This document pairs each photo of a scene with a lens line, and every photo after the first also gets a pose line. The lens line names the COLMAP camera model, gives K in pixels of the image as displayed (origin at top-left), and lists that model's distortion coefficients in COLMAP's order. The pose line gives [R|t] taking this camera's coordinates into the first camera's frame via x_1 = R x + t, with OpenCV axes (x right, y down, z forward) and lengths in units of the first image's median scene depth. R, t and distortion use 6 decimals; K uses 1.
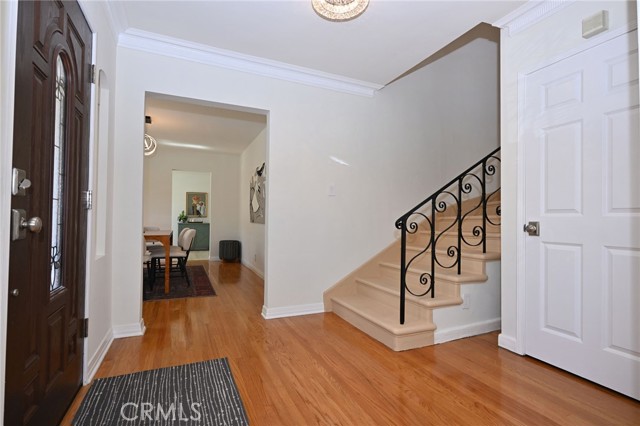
lens RADIAL K [[308.8, 0, 318.2], [0, 308.8, 213.8], [0, 0, 1]] dist [0.001427, 0.000206]
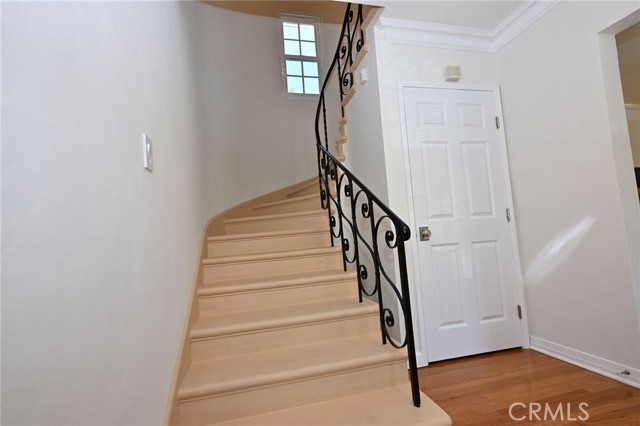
lens RADIAL K [[308.8, 0, 319.9], [0, 308.8, 214.2], [0, 0, 1]] dist [0.001427, 0.000206]
pose [[0.170078, 0.058455, 0.983695, -0.407145], [0.058733, 0.995863, -0.069333, 0.035871], [-0.983679, 0.069567, 0.165941, 1.235265]]
